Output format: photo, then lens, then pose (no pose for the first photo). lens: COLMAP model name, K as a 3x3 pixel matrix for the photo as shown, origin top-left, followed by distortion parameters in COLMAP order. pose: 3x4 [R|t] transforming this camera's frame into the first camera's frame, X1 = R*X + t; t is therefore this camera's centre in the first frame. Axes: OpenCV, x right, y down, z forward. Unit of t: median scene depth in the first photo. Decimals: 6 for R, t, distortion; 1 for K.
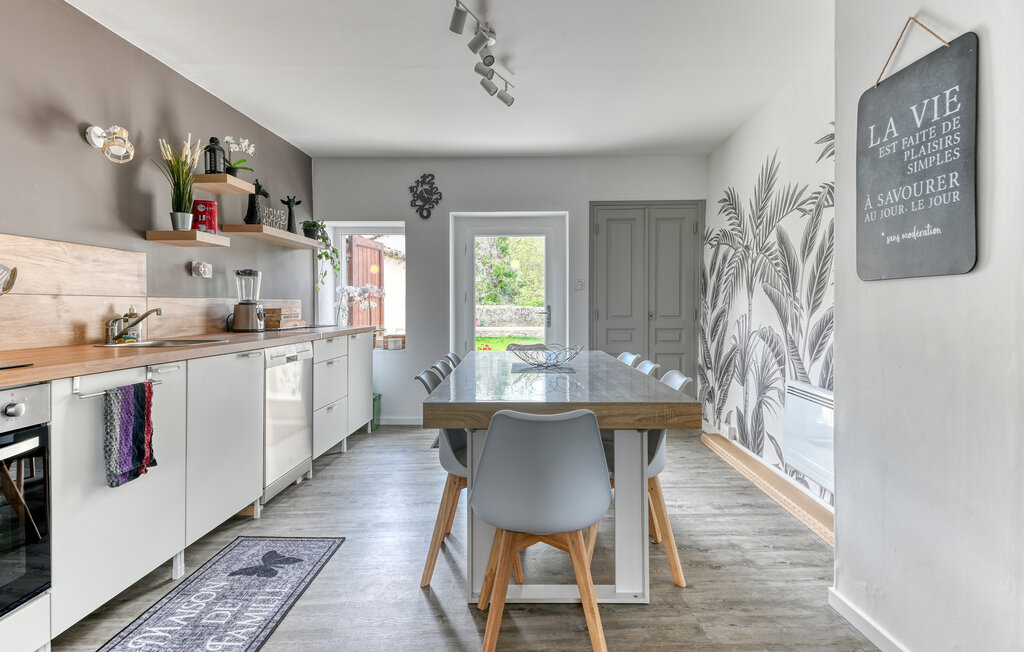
lens RADIAL K [[532.7, 0, 499.9], [0, 532.7, 319.3], [0, 0, 1]] dist [0.159327, -0.136944]
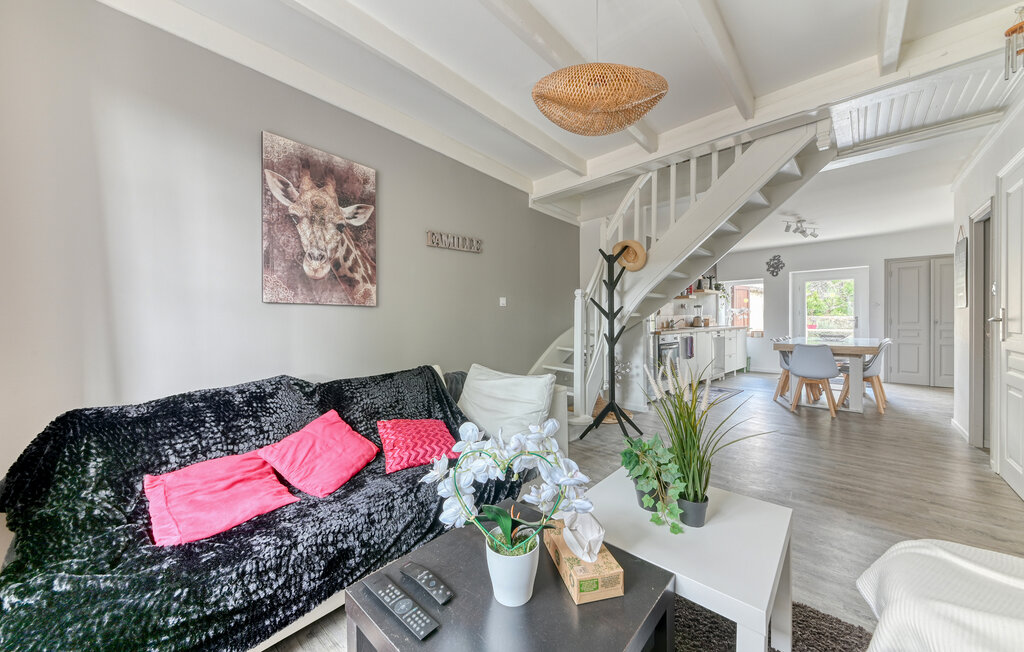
lens RADIAL K [[364.7, 0, 512.0], [0, 364.7, 326.0], [0, 0, 1]] dist [-0.000322, -0.000044]
pose [[0.719329, 0.010139, -0.694596, 0.158423], [-0.010921, 0.999935, 0.003287, 0.021783], [0.694584, 0.005222, 0.719393, -1.027684]]
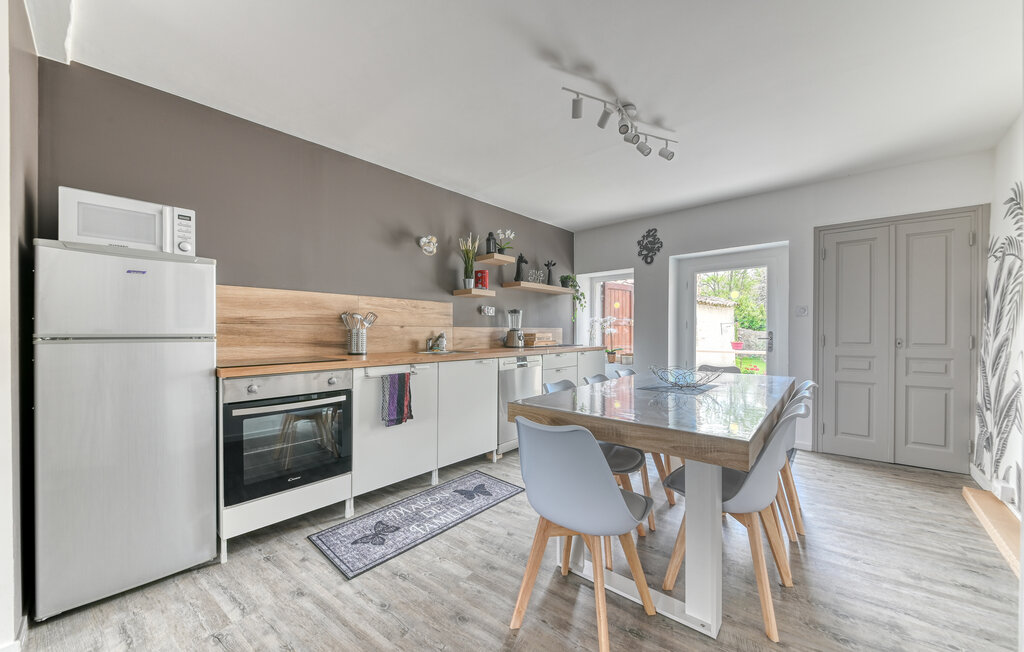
lens RADIAL K [[368.7, 0, 514.2], [0, 368.7, 339.0], [0, 0, 1]] dist [0.015726, -0.005422]
pose [[0.778307, 0.013592, -0.627737, 0.226771], [-0.017667, 0.999844, -0.000255, -0.002569], [0.627636, 0.011289, 0.778425, 0.151923]]
